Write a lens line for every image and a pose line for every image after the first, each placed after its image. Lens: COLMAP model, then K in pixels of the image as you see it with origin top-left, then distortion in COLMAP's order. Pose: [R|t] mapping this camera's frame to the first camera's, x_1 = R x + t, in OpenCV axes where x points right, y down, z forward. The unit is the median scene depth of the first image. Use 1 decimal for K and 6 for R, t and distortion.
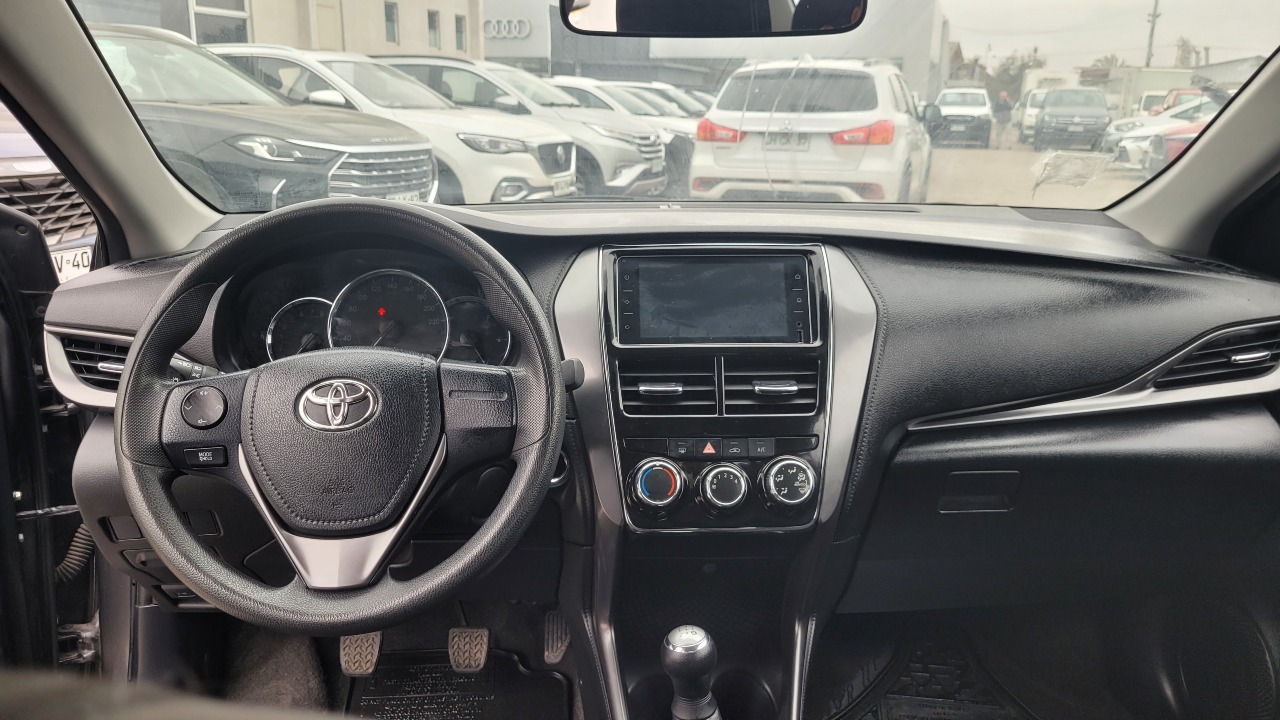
lens RADIAL K [[972.8, 0, 645.4], [0, 972.8, 365.8], [0, 0, 1]] dist [0.039055, -0.030400]
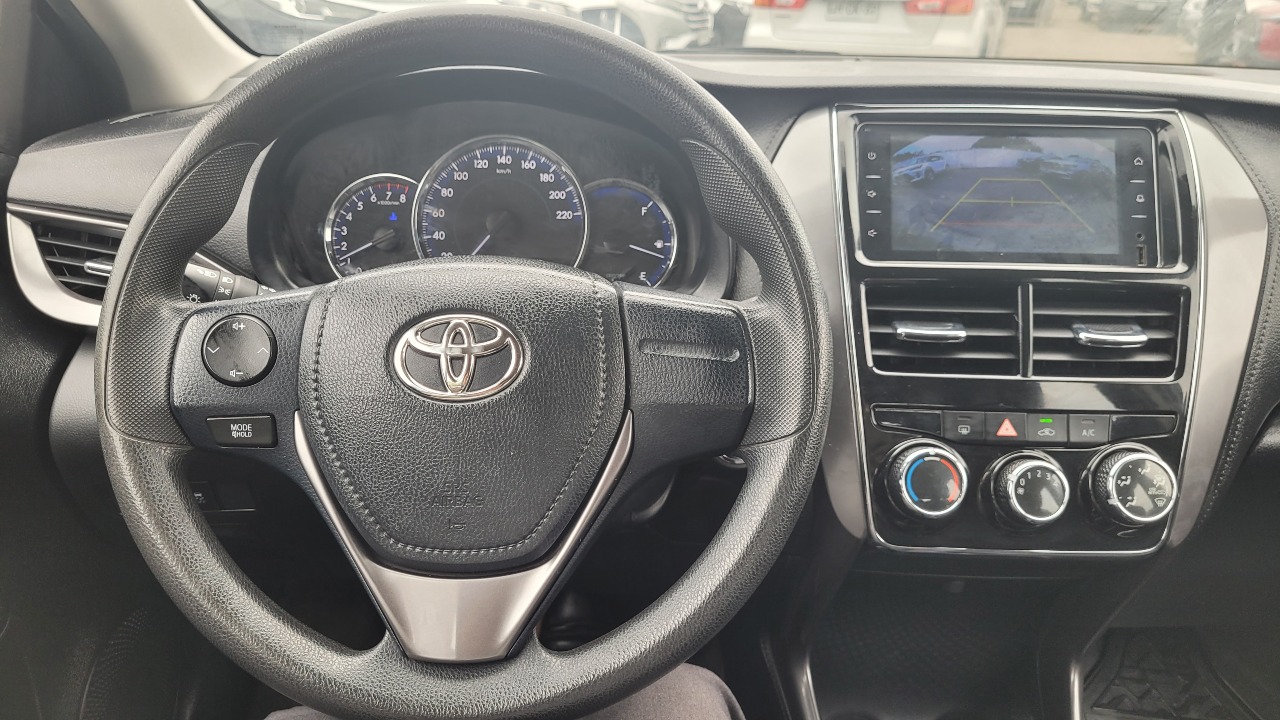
lens RADIAL K [[972.8, 0, 622.4], [0, 972.8, 332.4], [0, 0, 1]] dist [0.039055, -0.030400]
pose [[0.998665, 0.033891, -0.038995, -0.164841], [-0.030502, 0.995962, 0.084432, -0.024706], [0.041699, -0.083130, 0.995666, 0.353002]]
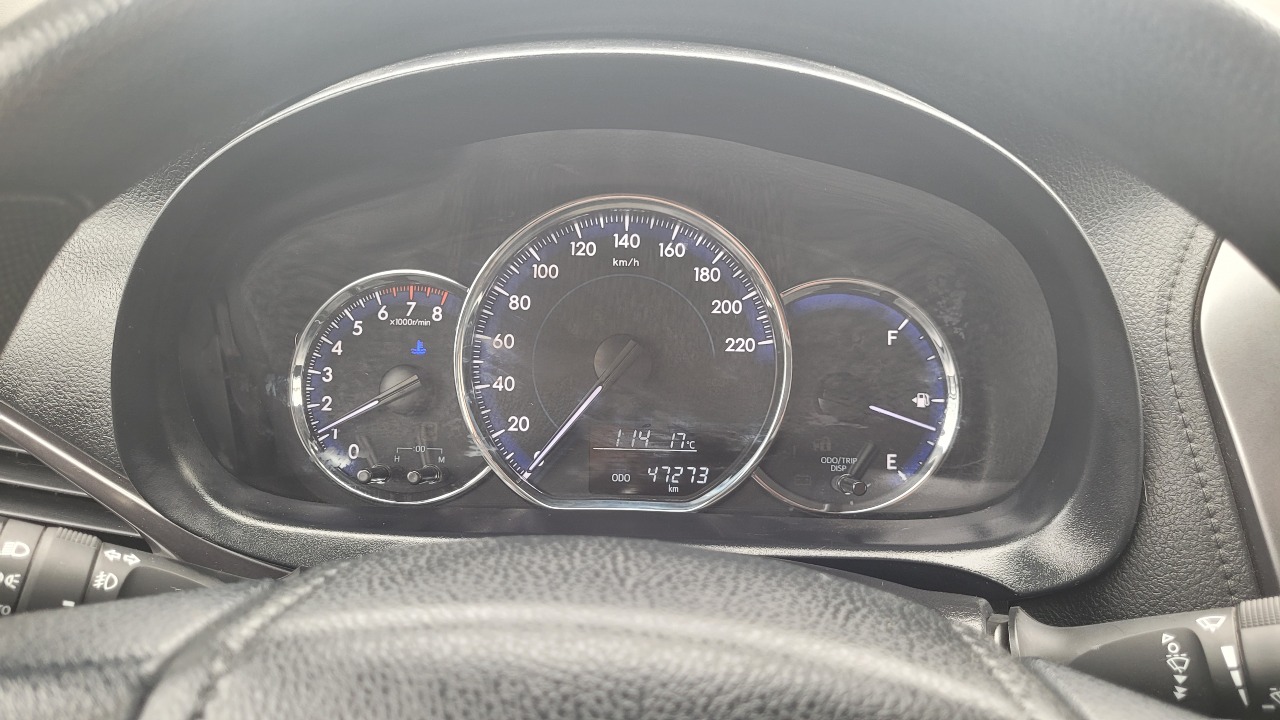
lens RADIAL K [[972.8, 0, 631.1], [0, 972.8, 347.3], [0, 0, 1]] dist [0.039055, -0.030400]
pose [[0.997524, 0.034110, -0.061501, -0.264029], [-0.029185, 0.996425, 0.079275, -0.080604], [0.063985, -0.077284, 0.994954, 0.715873]]
